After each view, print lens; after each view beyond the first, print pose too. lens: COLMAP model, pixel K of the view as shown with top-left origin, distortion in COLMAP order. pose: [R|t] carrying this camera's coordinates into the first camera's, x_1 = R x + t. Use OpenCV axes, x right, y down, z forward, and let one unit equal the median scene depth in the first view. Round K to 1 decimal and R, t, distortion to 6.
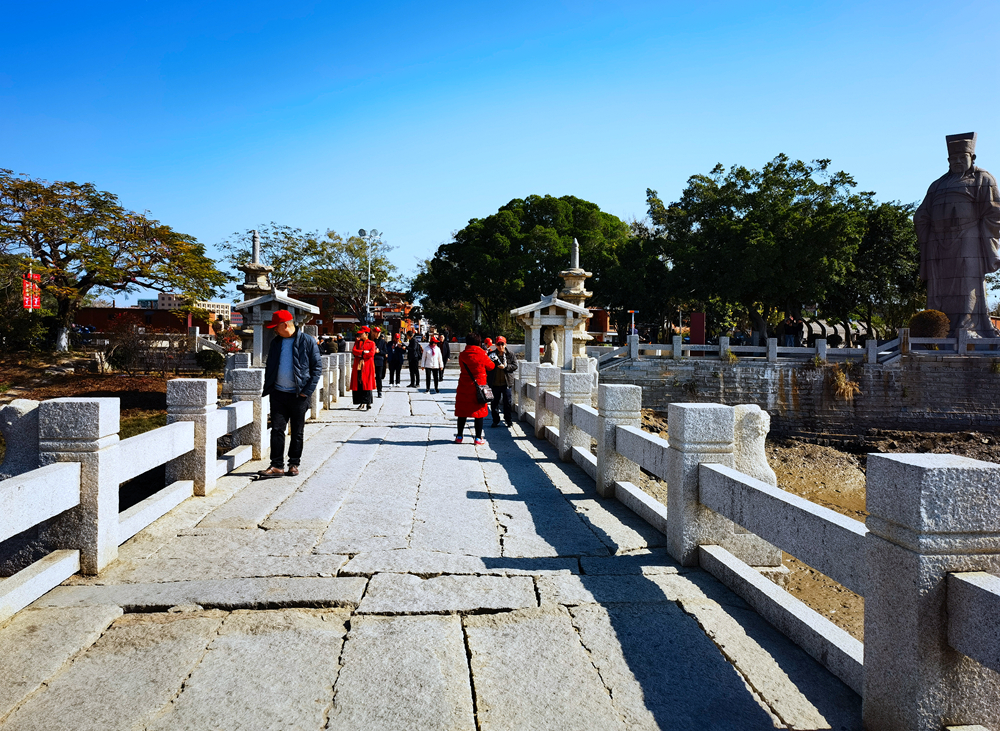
lens RADIAL K [[798.4, 0, 494.1], [0, 798.4, 358.7], [0, 0, 1]] dist [0.027846, -0.008895]
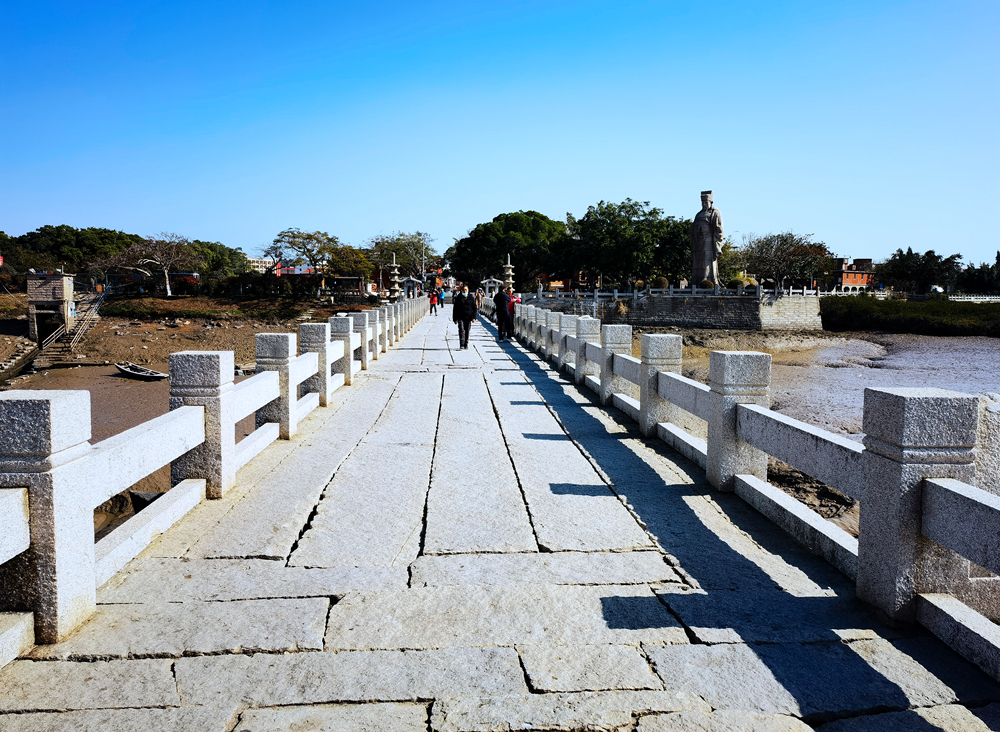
lens RADIAL K [[798.4, 0, 502.2], [0, 798.4, 368.2], [0, 0, 1]] dist [0.027846, -0.008895]
pose [[0.999709, -0.005188, -0.023542, 0.093405], [0.006886, 0.997336, 0.072614, 0.028037], [0.023103, -0.072755, 0.997082, -1.155725]]
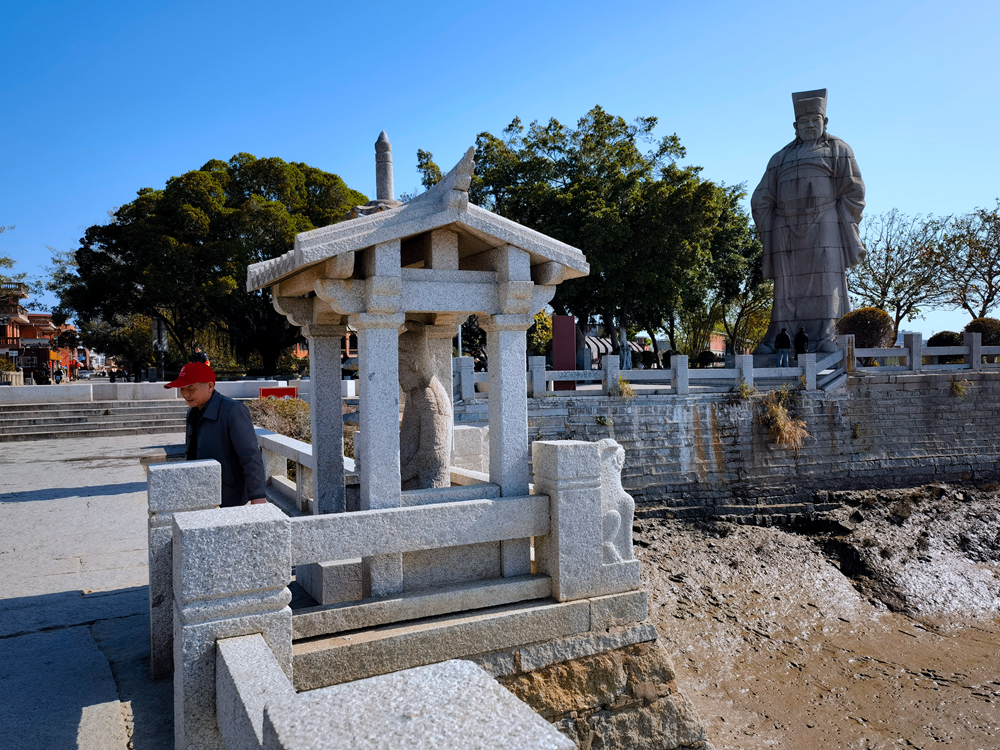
lens RADIAL K [[797.0, 0, 500.1], [0, 797.0, 374.9], [0, 0, 1]] dist [0.097667, 0.004591]
pose [[0.933689, -0.037270, 0.356140, 0.001485], [0.041764, 0.999115, -0.004934, -0.010570], [-0.355641, 0.019481, 0.934419, 0.373645]]
